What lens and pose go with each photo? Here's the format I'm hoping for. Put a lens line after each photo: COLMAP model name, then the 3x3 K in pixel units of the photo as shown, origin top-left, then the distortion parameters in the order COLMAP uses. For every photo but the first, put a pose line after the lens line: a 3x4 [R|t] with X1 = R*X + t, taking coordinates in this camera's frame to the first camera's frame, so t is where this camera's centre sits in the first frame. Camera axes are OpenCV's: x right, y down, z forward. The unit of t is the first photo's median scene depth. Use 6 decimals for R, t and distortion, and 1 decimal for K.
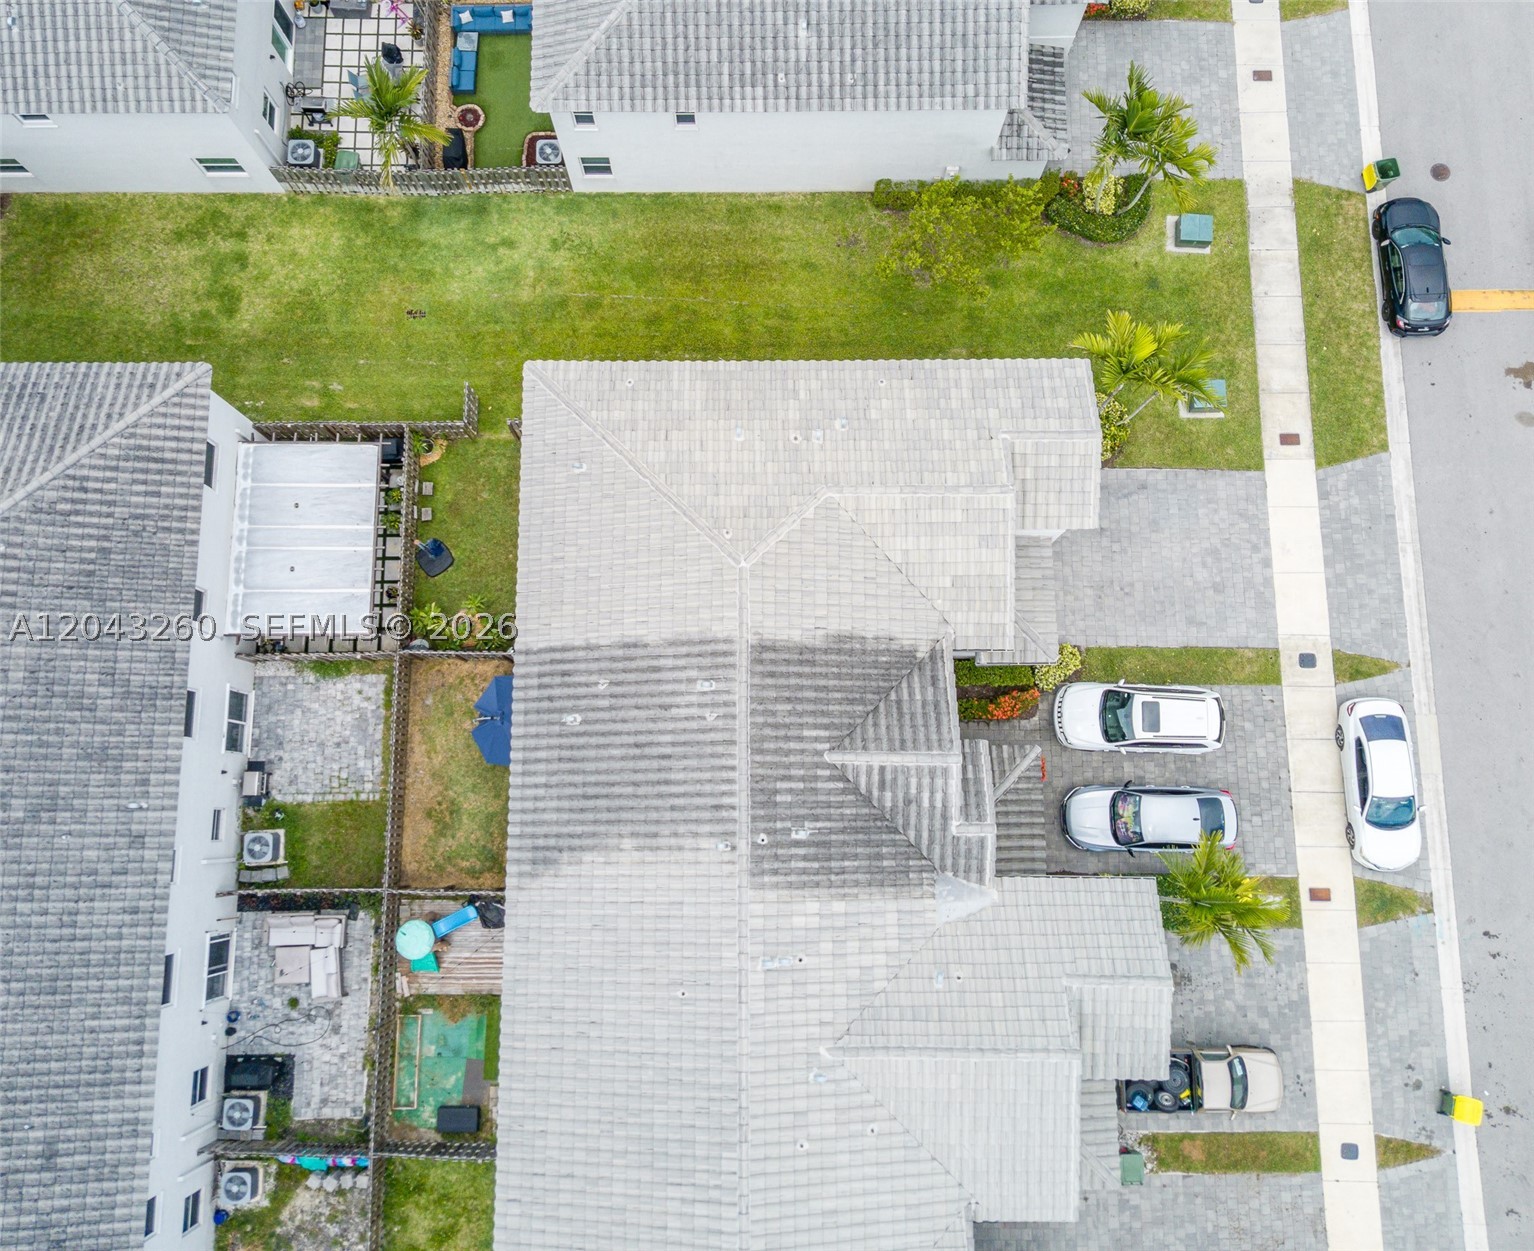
lens RADIAL K [[1523.4, 0, 749.9], [0, 1523.4, 501.9], [0, 0, 1]] dist [0.023886, 0.000000]
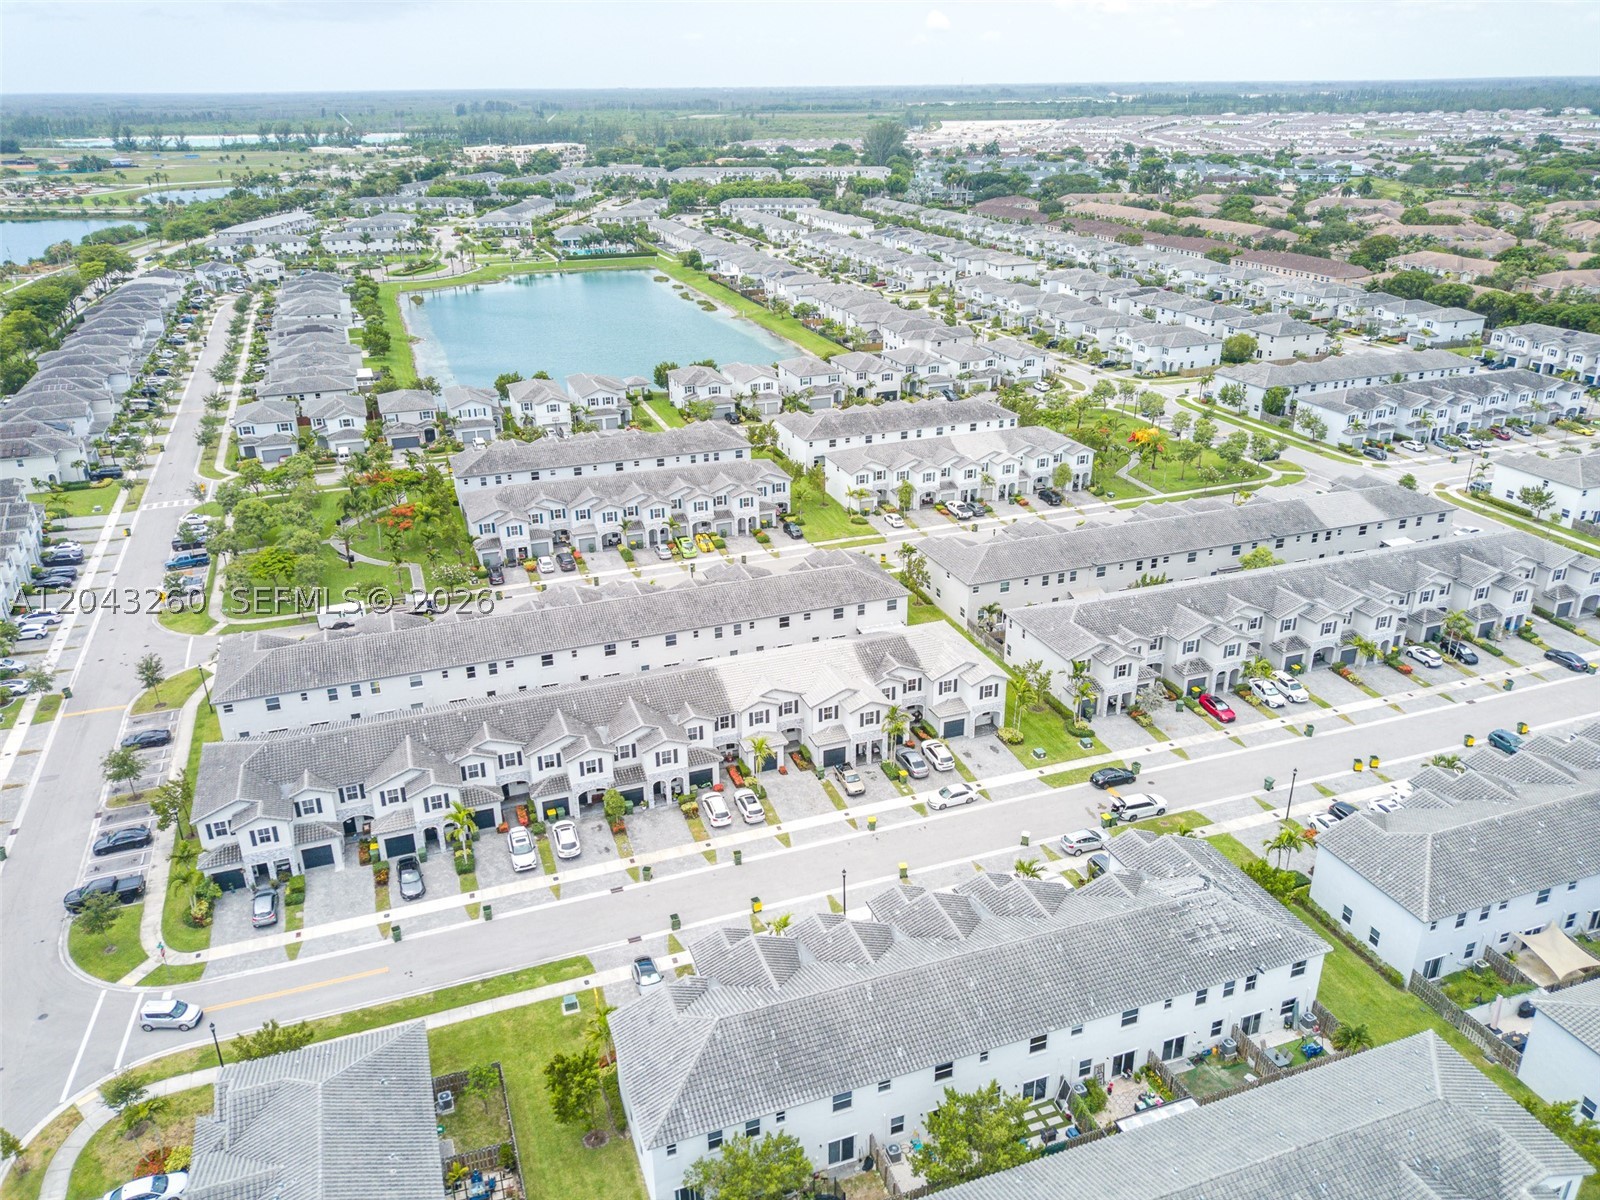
lens RADIAL K [[1199.6, 0, 798.4], [0, 1199.6, 594.9], [0, 0, 1]] dist [0.080629, -0.111089]
pose [[0.340482, 0.374850, -0.862299, 2.386178], [-0.917049, 0.334866, -0.216531, 0.910006], [0.207588, 0.864496, 0.457771, -0.616254]]
